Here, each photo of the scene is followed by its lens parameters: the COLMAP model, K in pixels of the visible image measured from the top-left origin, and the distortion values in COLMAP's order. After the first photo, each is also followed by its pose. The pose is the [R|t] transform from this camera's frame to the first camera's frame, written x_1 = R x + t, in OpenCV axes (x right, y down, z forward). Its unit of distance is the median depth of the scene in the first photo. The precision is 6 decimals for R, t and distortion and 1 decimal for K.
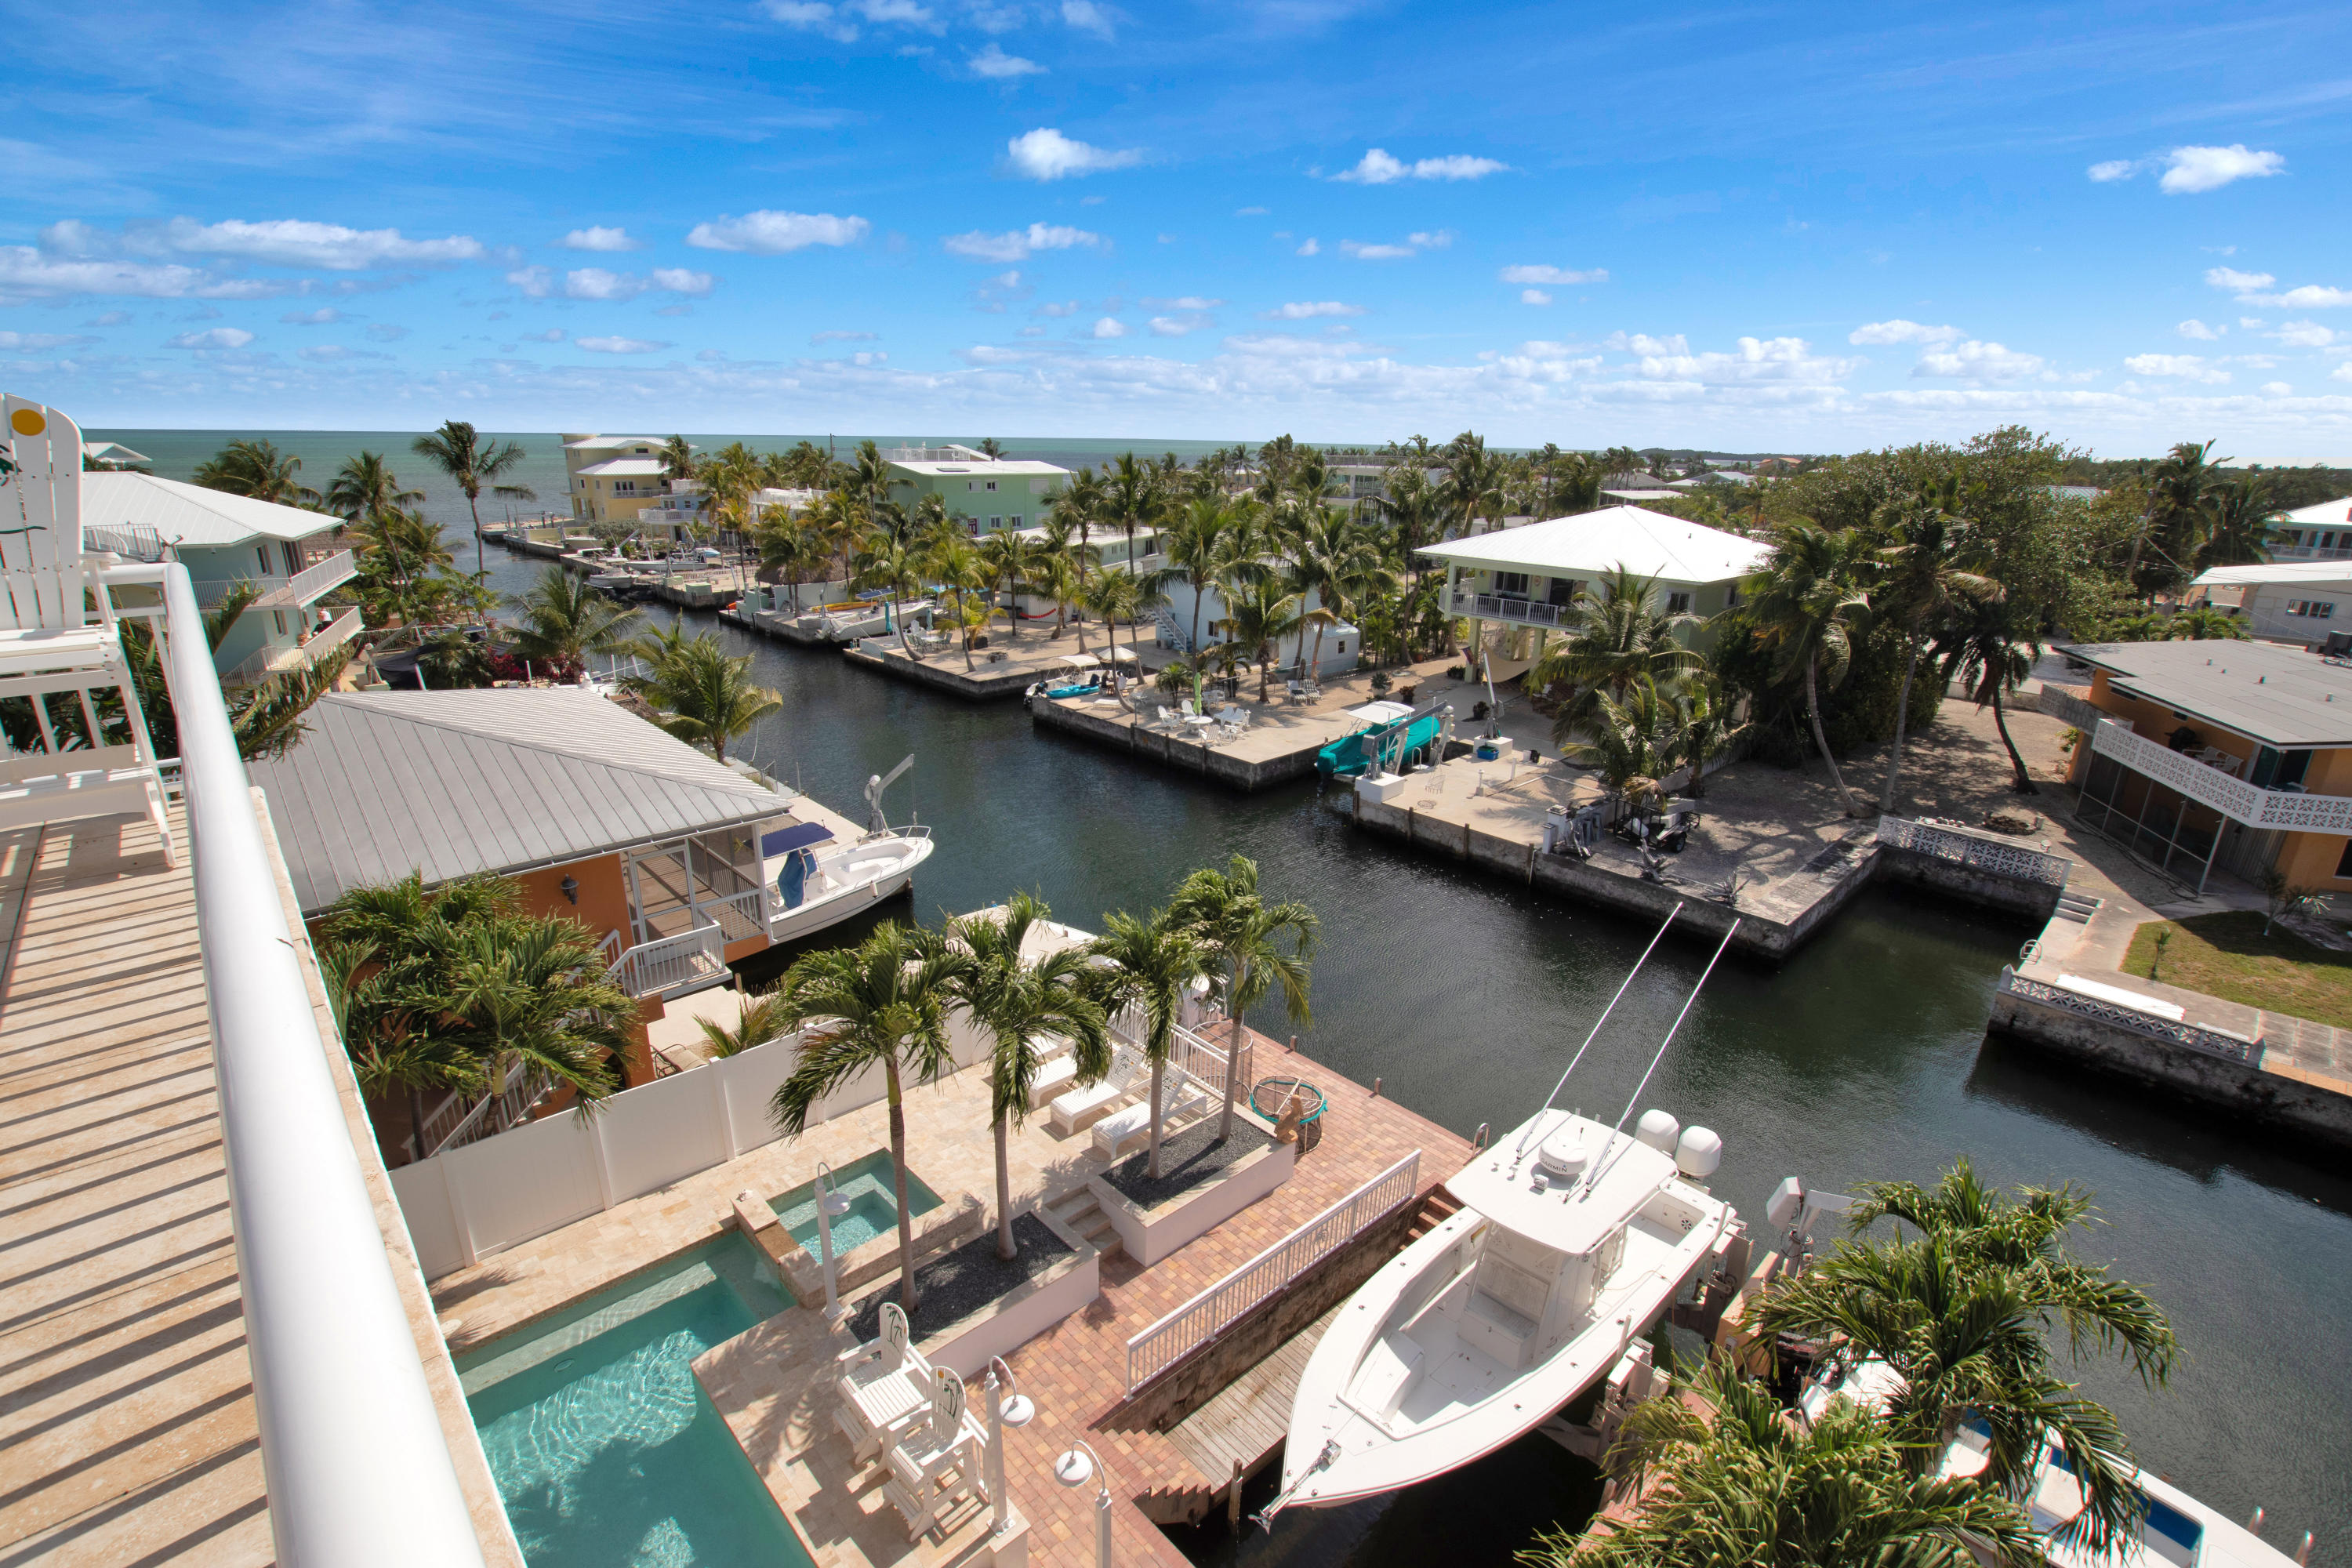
lens RADIAL K [[1113.2, 0, 1176.0], [0, 1113.2, 784.0], [0, 0, 1]] dist [-0.030384, 0.000150]
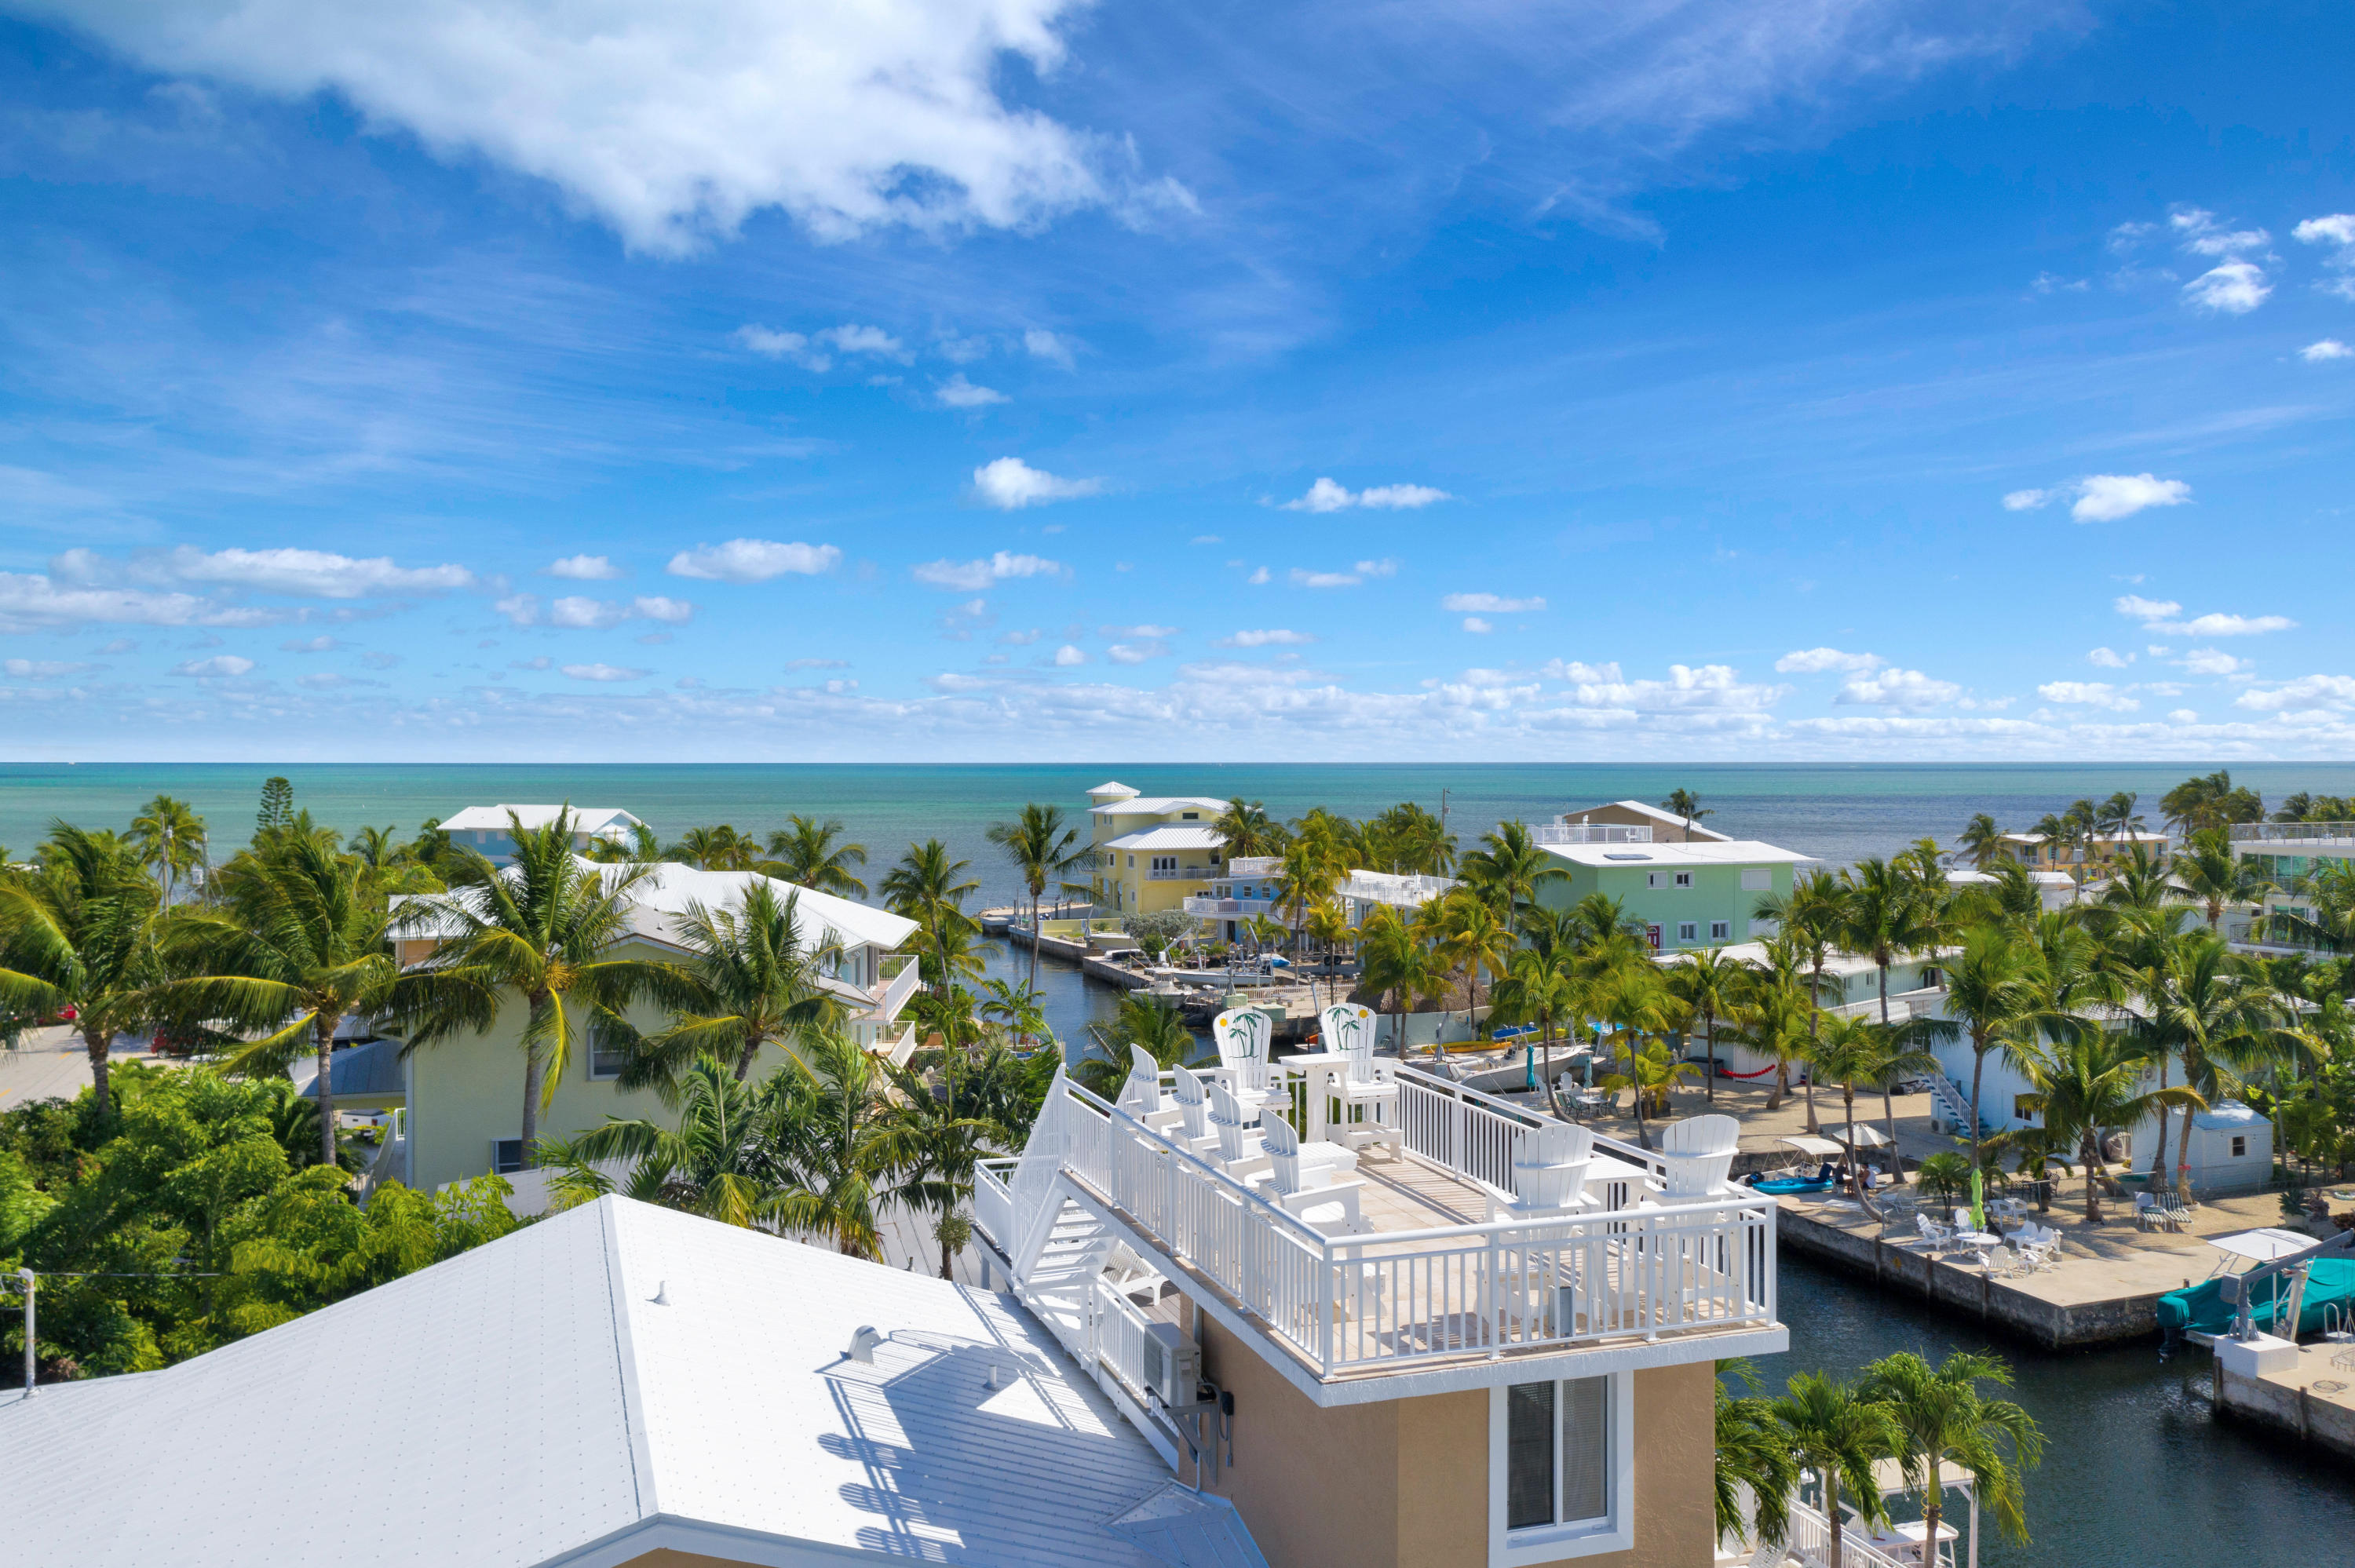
lens RADIAL K [[1888.3, 0, 1177.5], [0, 1888.3, 784.0], [0, 0, 1]] dist [0.001087, -0.003199]
pose [[0.912264, -0.014836, -0.409335, 0.042514], [-0.105354, 0.957223, -0.269491, 0.034155], [0.395822, 0.288972, 0.871677, -0.248900]]
